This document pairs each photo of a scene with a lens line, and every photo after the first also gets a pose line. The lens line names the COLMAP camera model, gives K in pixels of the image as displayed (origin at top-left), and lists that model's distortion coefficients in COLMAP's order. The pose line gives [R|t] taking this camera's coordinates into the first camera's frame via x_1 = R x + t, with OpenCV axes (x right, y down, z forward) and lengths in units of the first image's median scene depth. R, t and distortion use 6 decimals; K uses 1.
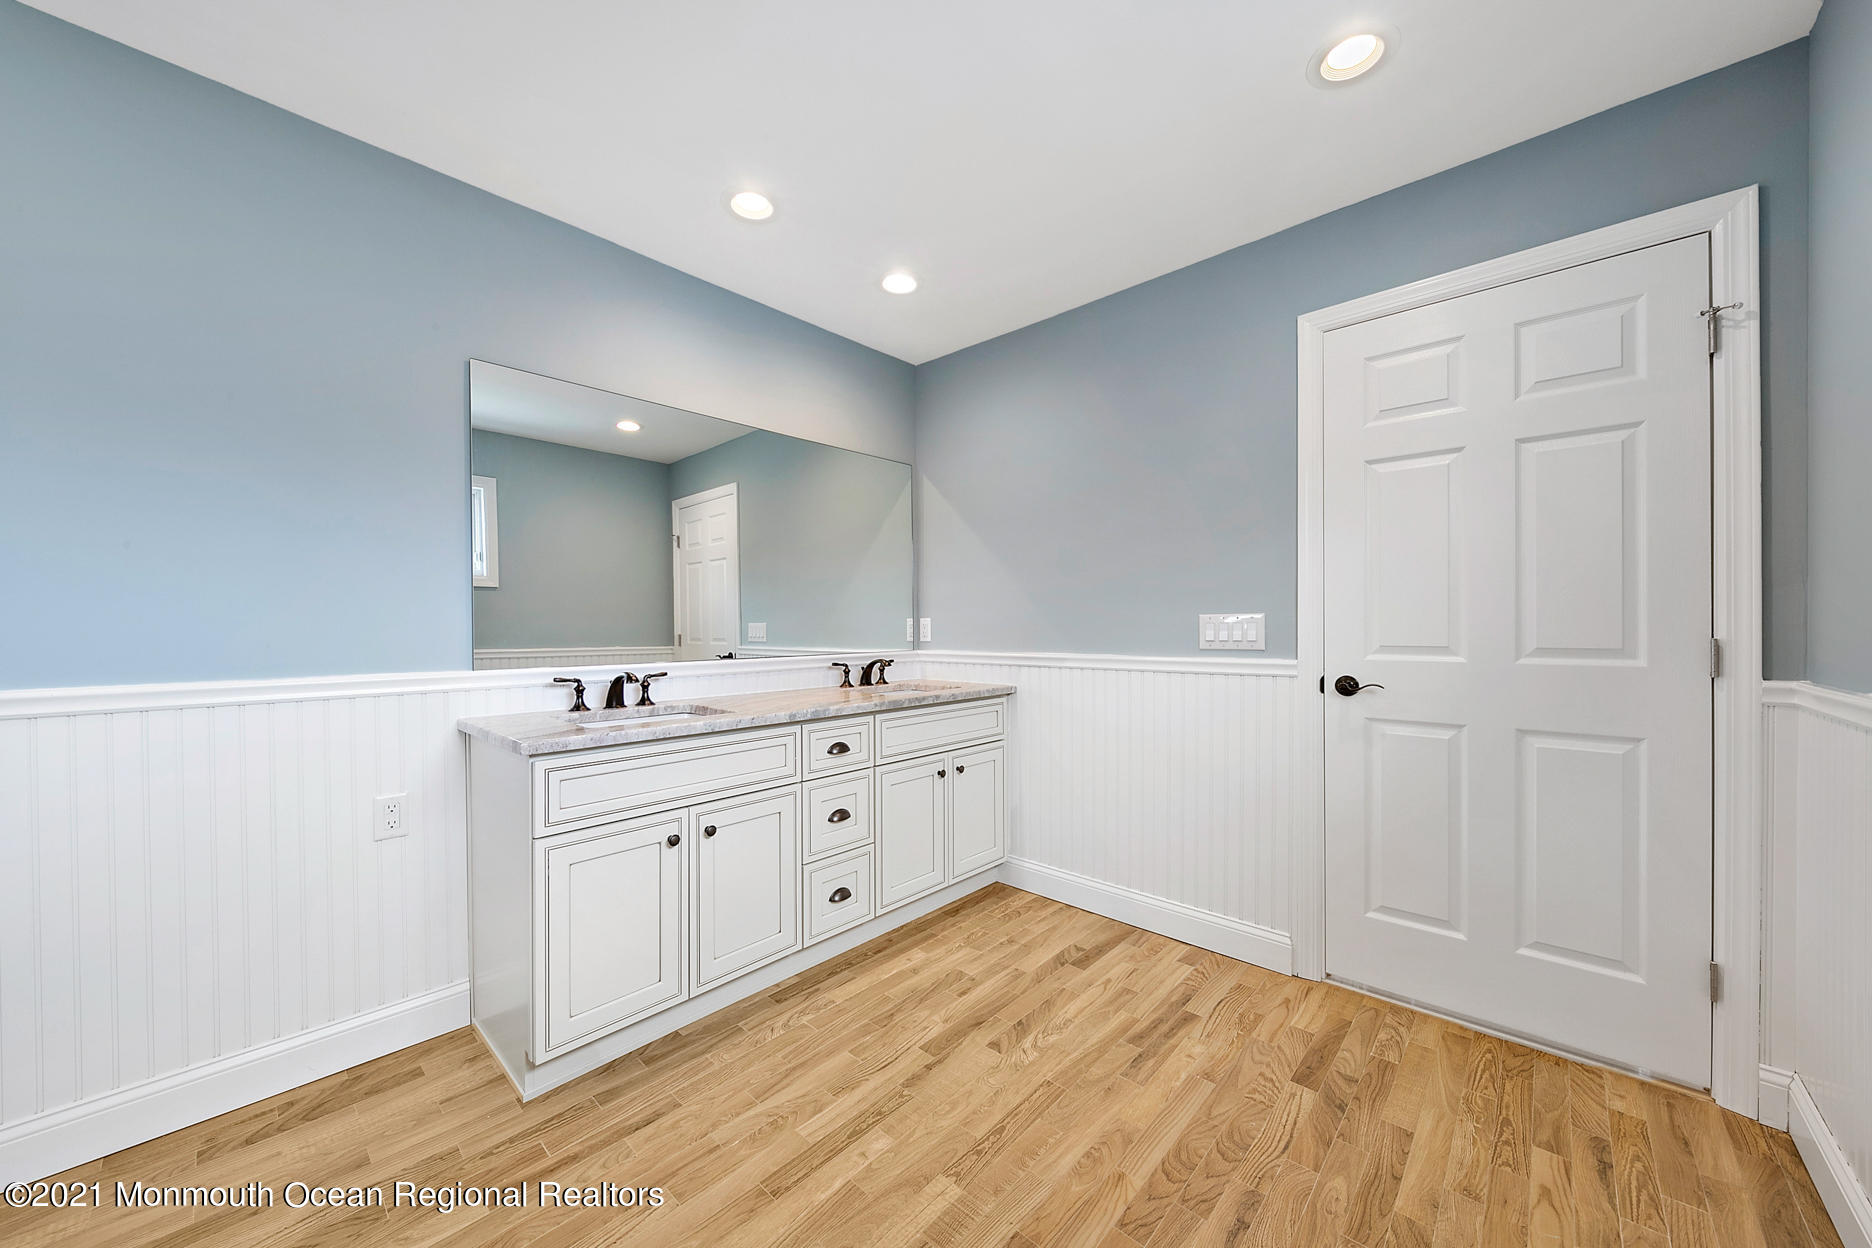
lens RADIAL K [[687.7, 0, 927.8], [0, 687.7, 629.0], [0, 0, 1]] dist [0.001448, -0.003778]
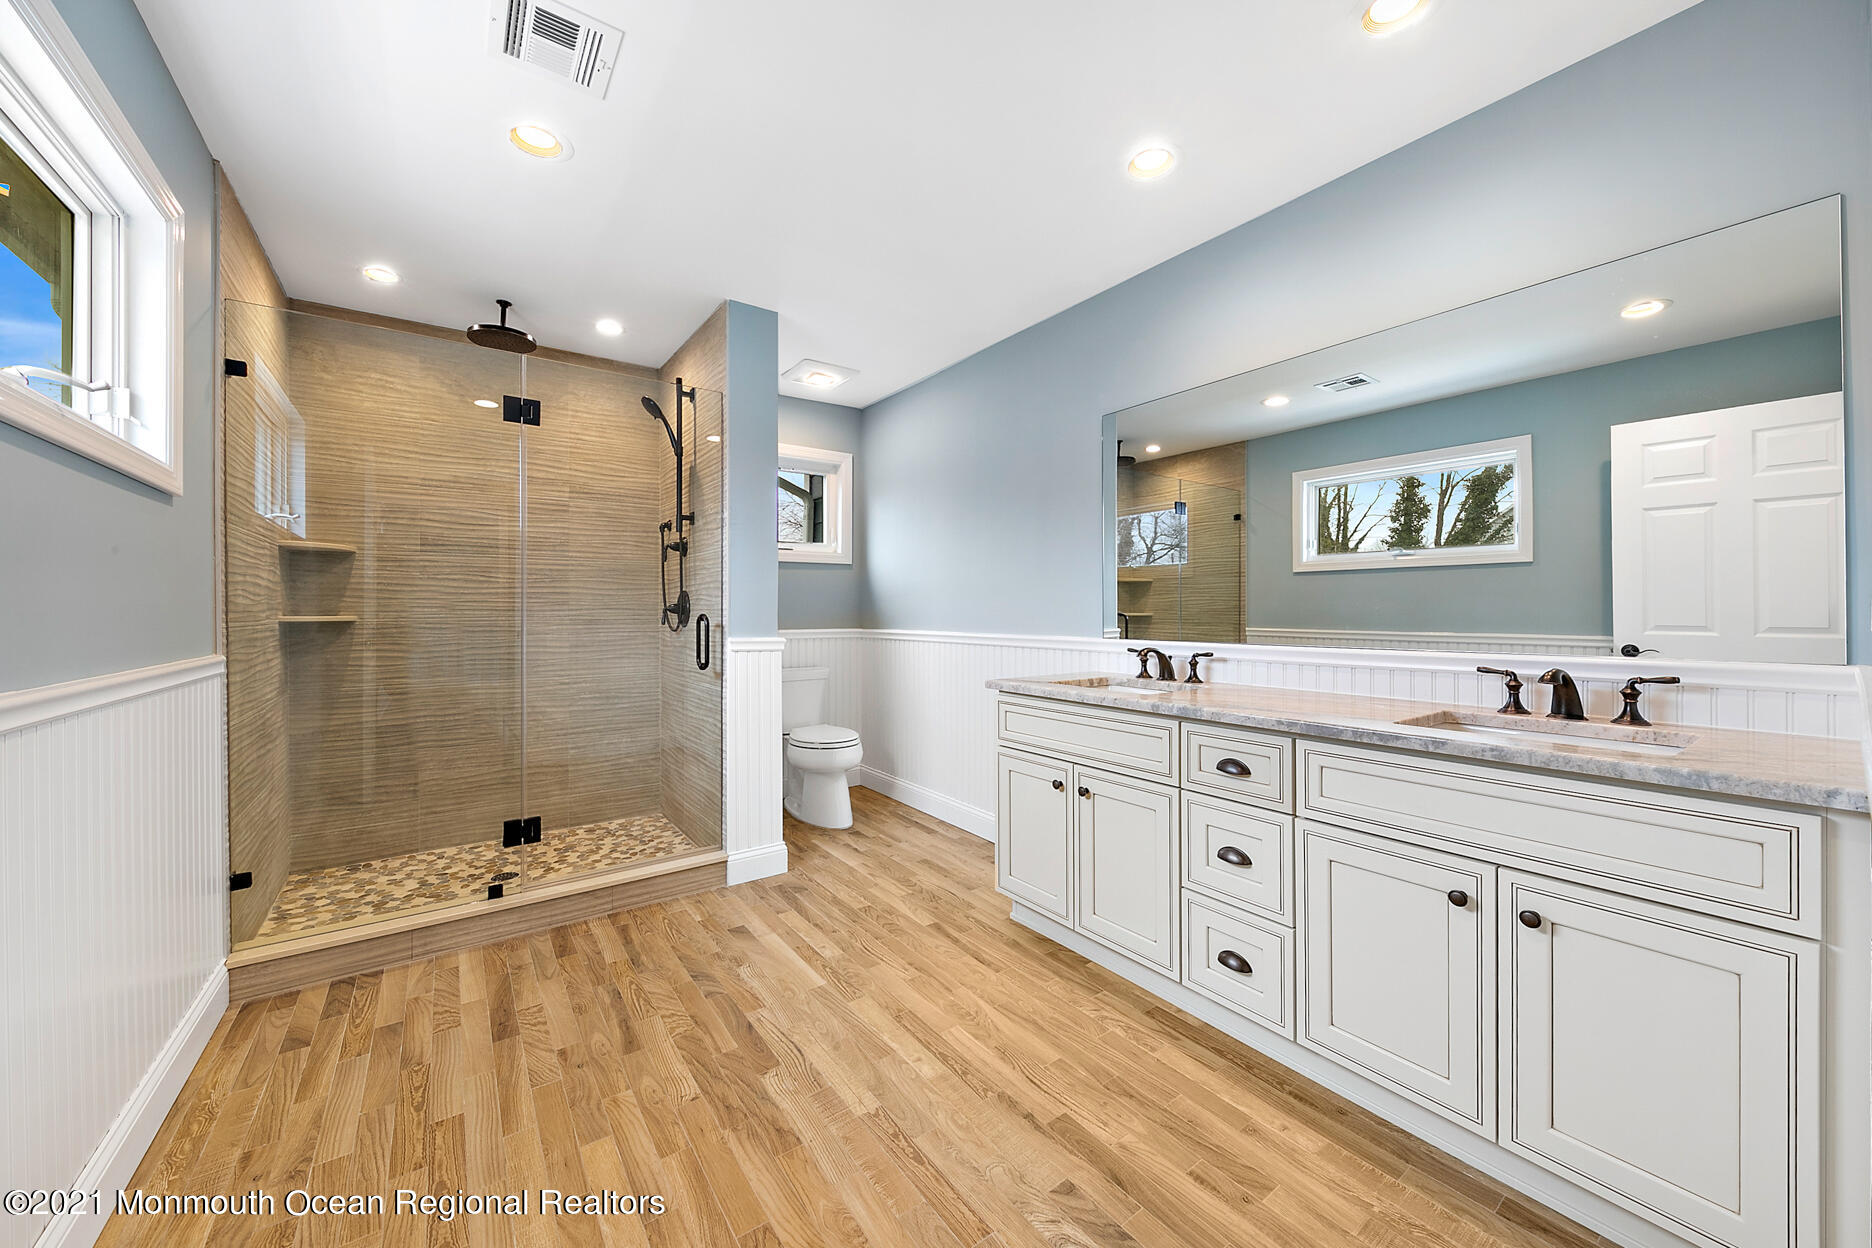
lens RADIAL K [[687.7, 0, 927.8], [0, 687.7, 629.0], [0, 0, 1]] dist [0.001448, -0.003778]
pose [[-0.220657, 0.031184, -0.974853, 0.808226], [-0.002660, 0.999466, 0.032573, -0.002249], [0.975348, 0.009781, -0.220456, 1.006540]]
